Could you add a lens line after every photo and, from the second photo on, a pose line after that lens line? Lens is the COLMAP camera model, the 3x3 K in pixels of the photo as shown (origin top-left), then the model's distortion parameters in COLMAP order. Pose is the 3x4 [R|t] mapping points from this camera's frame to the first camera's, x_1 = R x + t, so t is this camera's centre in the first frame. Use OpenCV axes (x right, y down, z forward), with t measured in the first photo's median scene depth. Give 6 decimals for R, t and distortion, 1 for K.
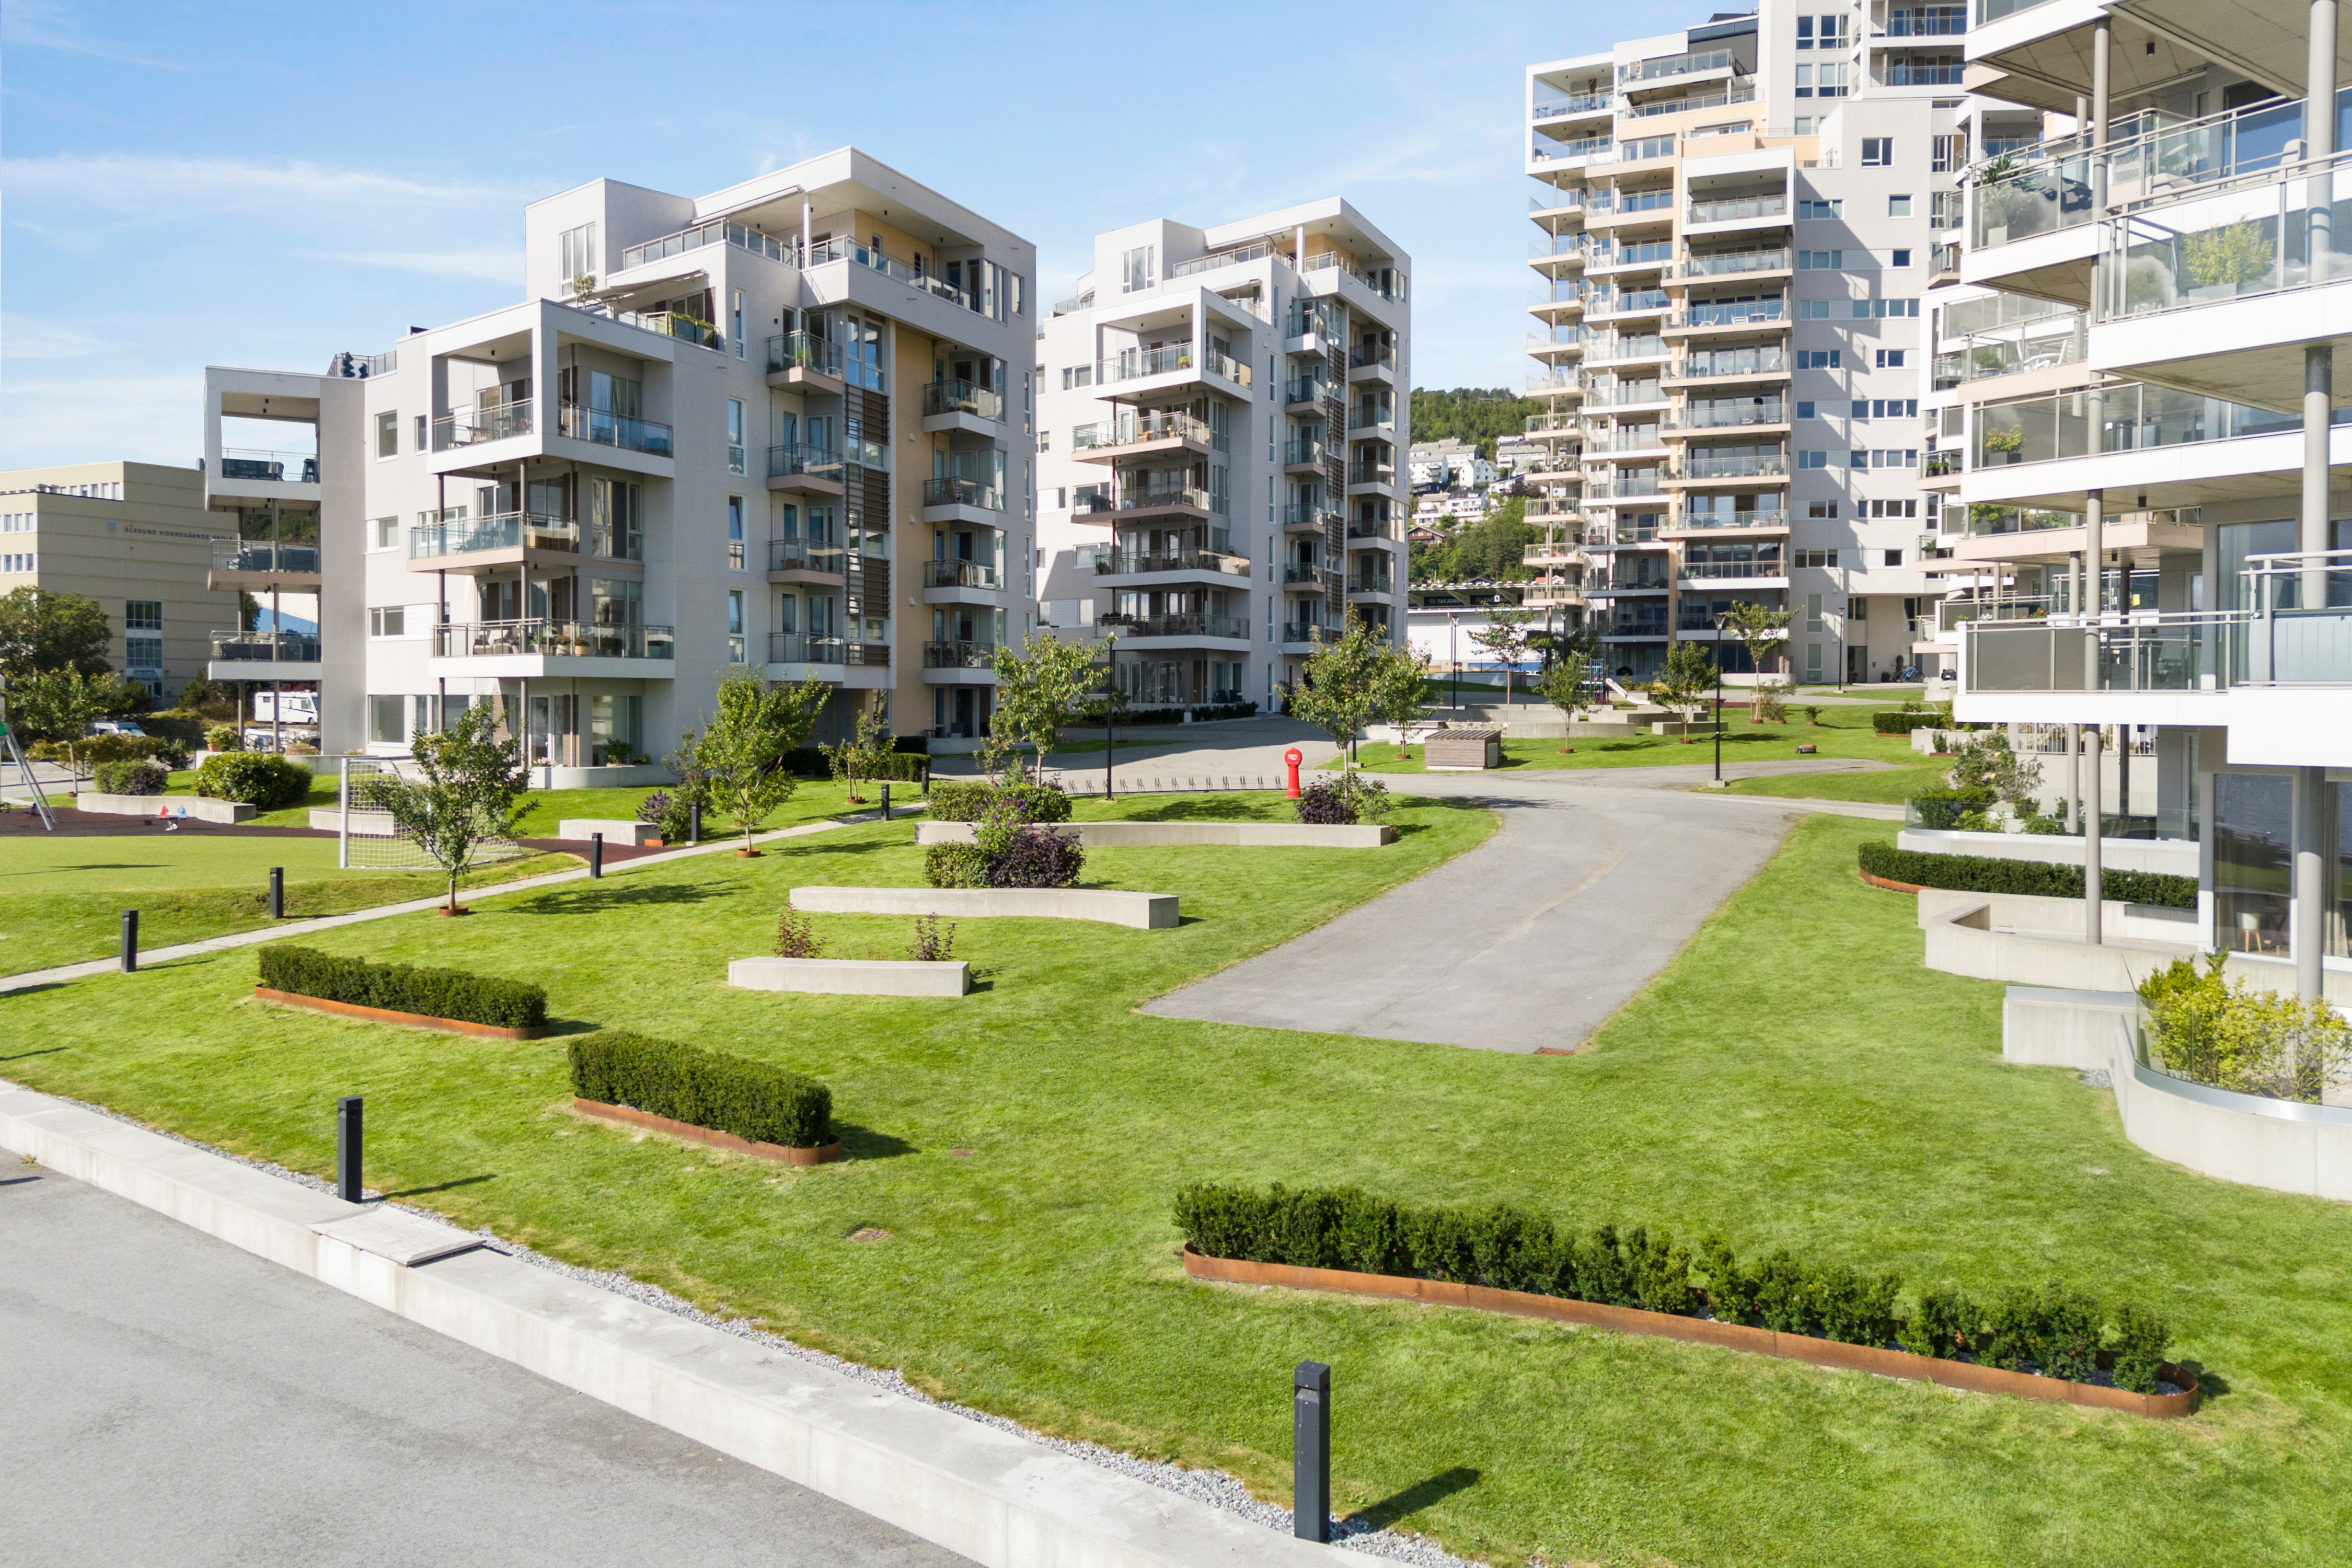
lens RADIAL K [[1761.8, 0, 1168.0], [0, 1761.8, 698.0], [0, 0, 1]] dist [0.051874, -0.025007]
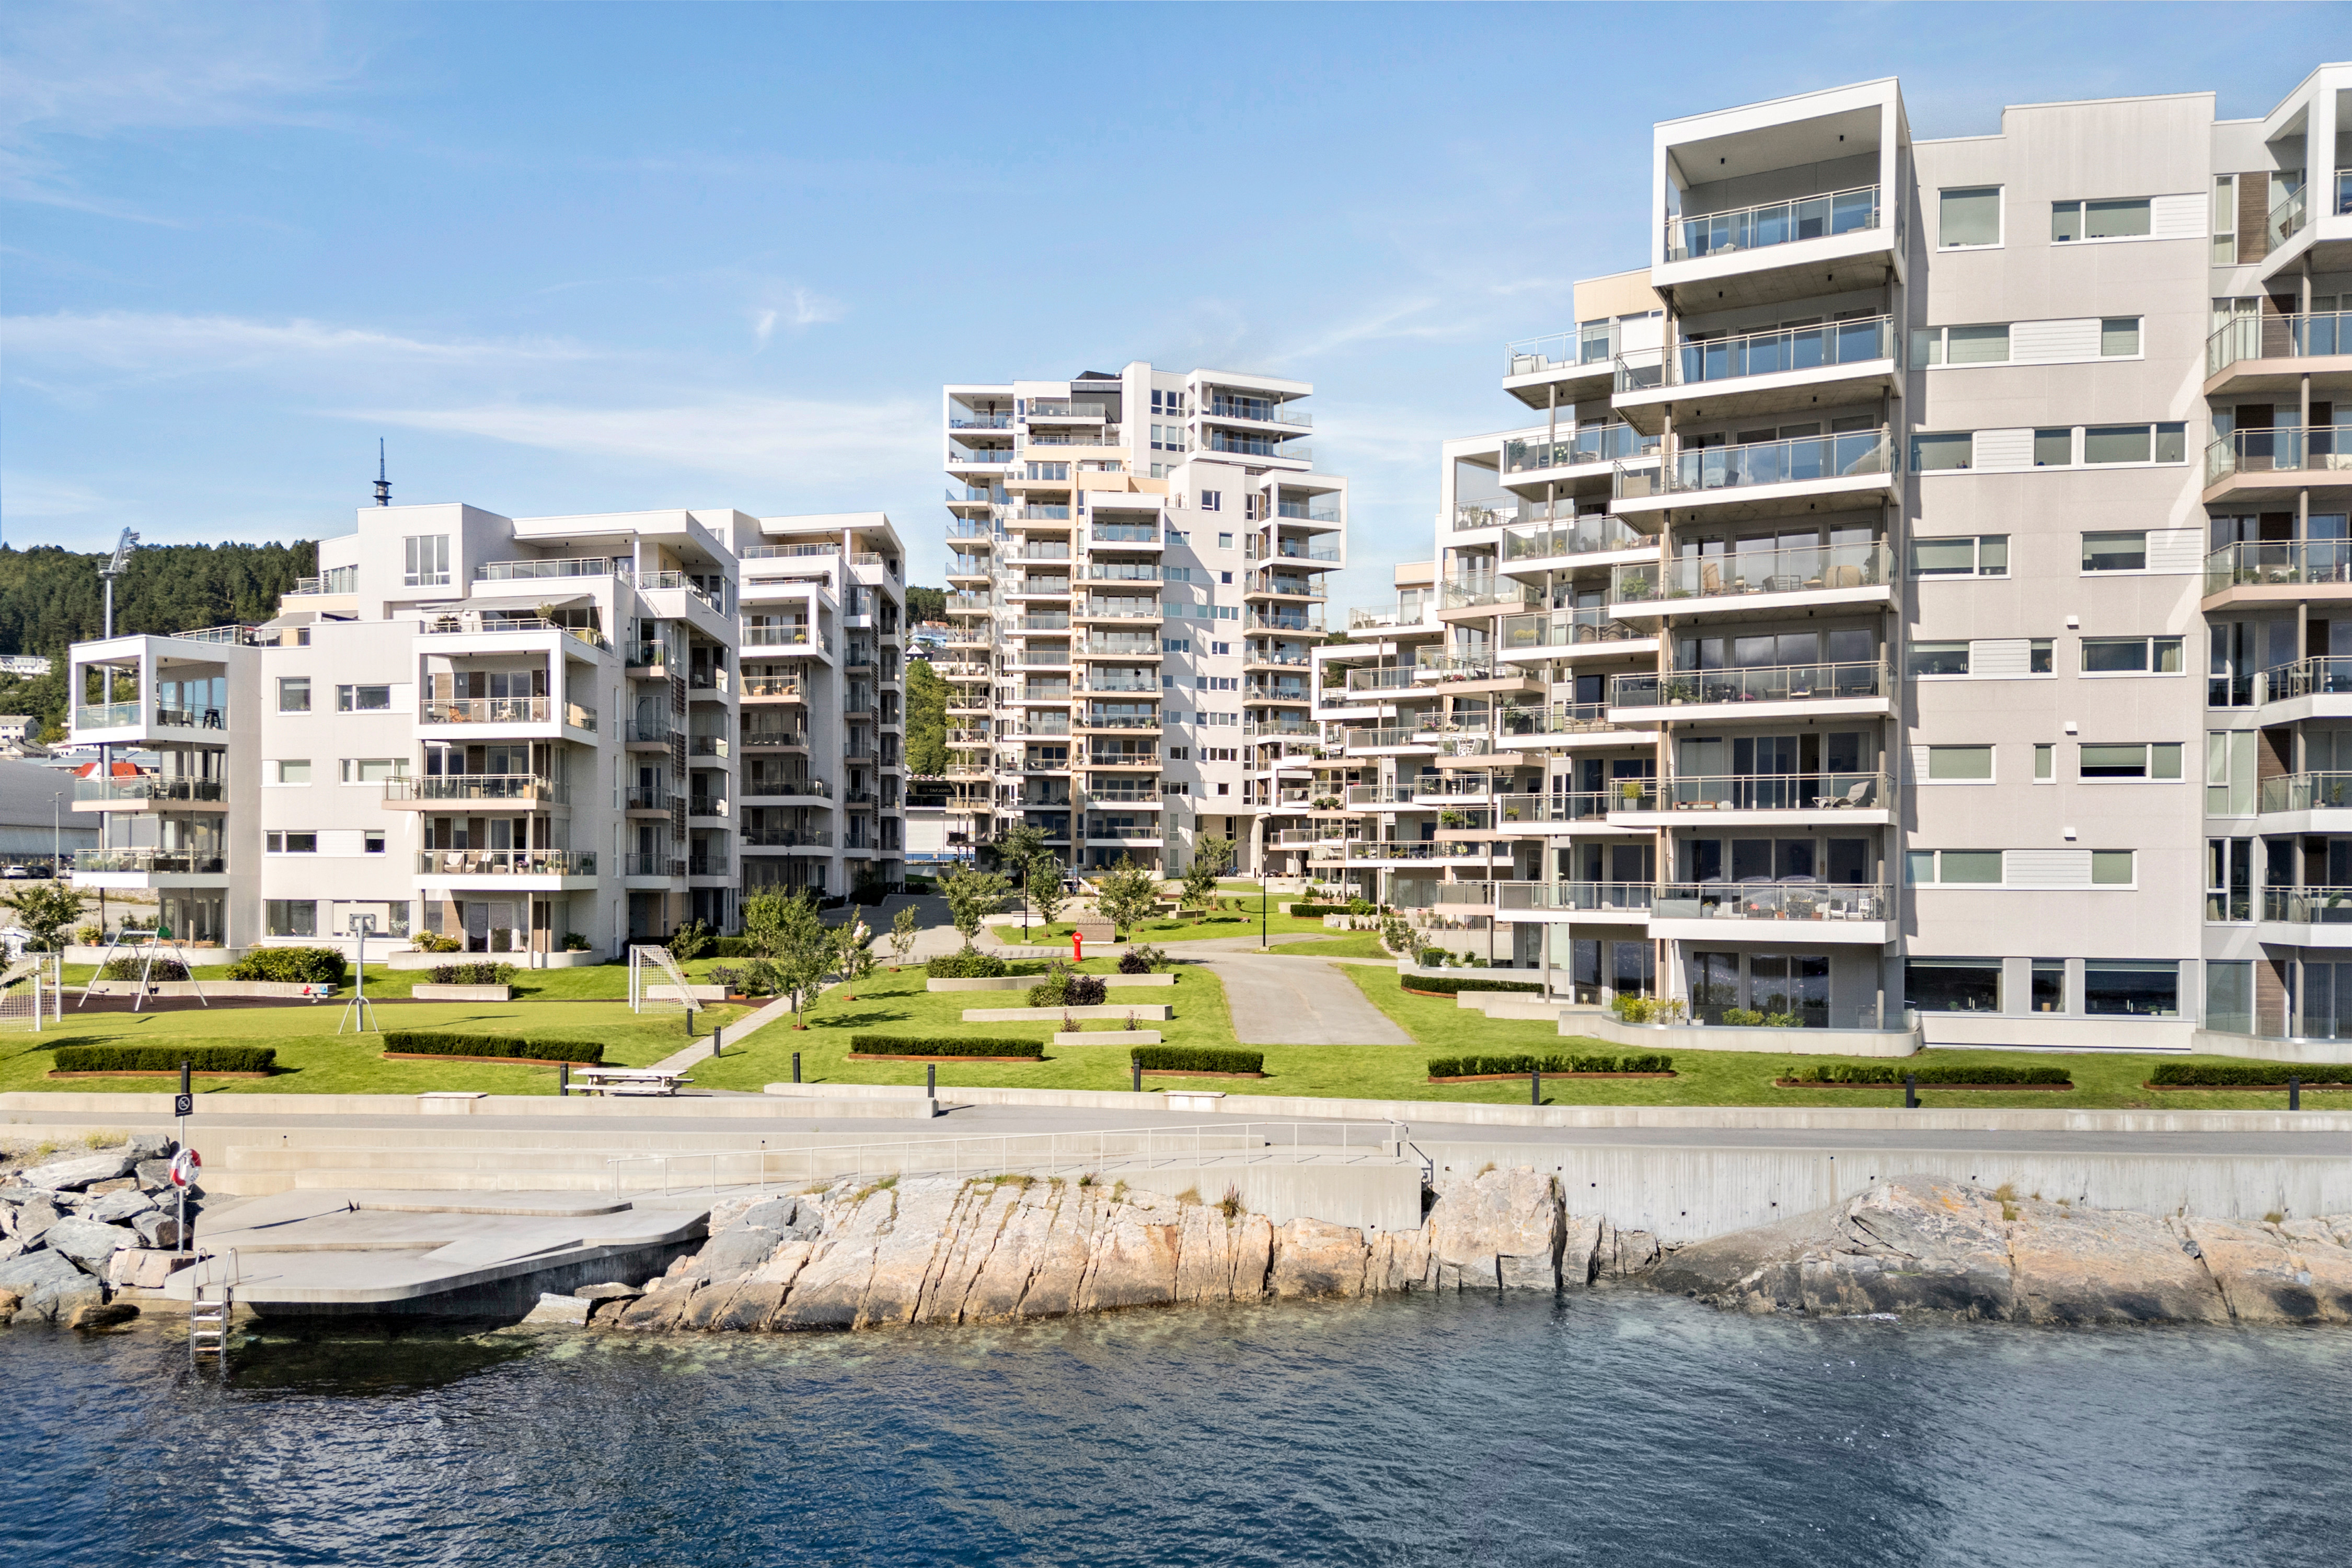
lens RADIAL K [[1761.8, 0, 1200.5], [0, 1761.8, 900.3], [0, 0, 1]] dist [0.051874, -0.025007]
pose [[0.887403, -0.005604, 0.460960, -0.257253], [-0.002692, 0.999846, 0.017337, -0.014213], [-0.460986, -0.016626, 0.887252, -0.243794]]
